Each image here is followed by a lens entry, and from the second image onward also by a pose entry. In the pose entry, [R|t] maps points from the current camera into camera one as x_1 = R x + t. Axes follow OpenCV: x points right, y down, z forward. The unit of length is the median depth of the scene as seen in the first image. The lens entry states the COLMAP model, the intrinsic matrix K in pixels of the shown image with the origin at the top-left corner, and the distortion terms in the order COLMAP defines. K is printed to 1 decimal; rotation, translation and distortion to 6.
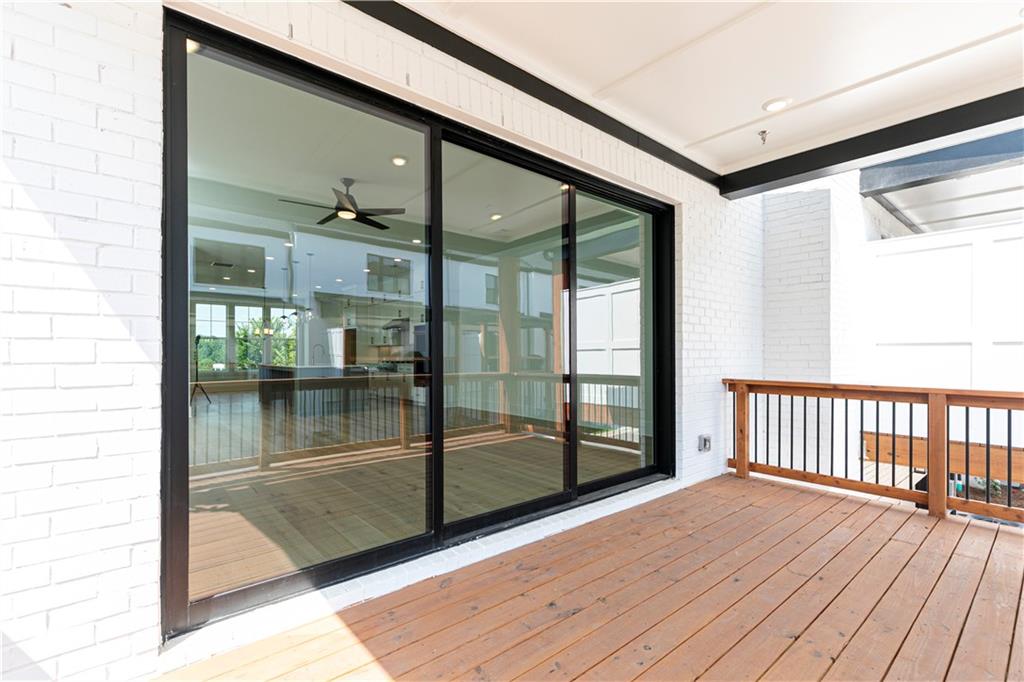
lens RADIAL K [[464.8, 0, 510.7], [0, 464.8, 348.2], [0, 0, 1]] dist [0.000860, -0.000480]
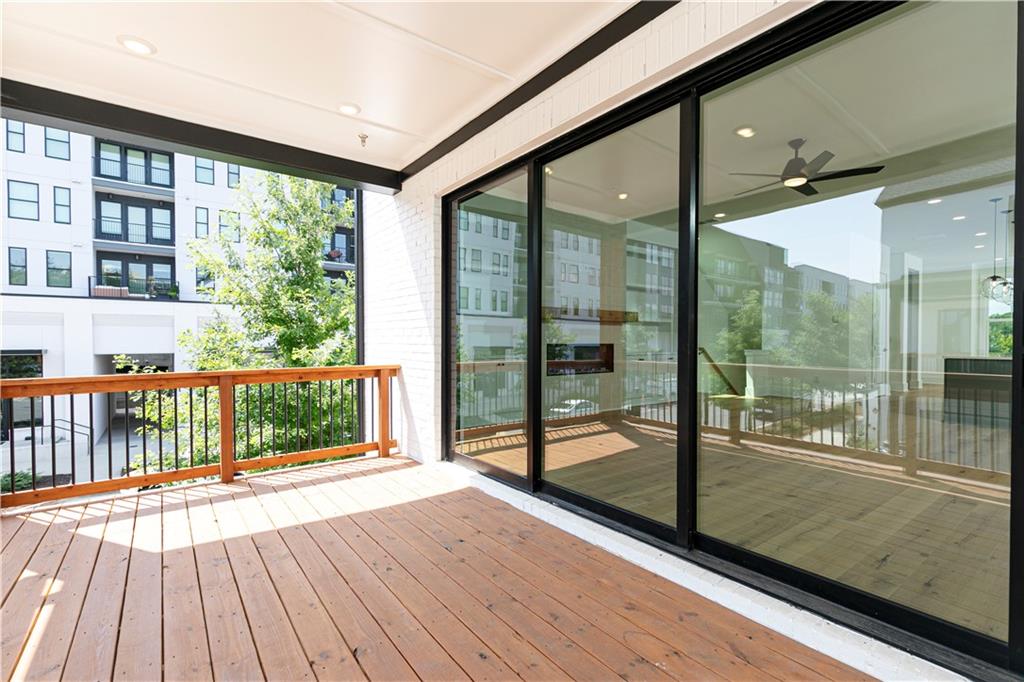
lens RADIAL K [[464.8, 0, 511.0], [0, 464.8, 344.9], [0, 0, 1]] dist [0.000860, -0.000480]
pose [[-0.062620, 0.013079, -0.997952, 0.981875], [0.023151, 0.999664, 0.011649, 0.002823], [0.997769, -0.022374, -0.062902, 0.899263]]
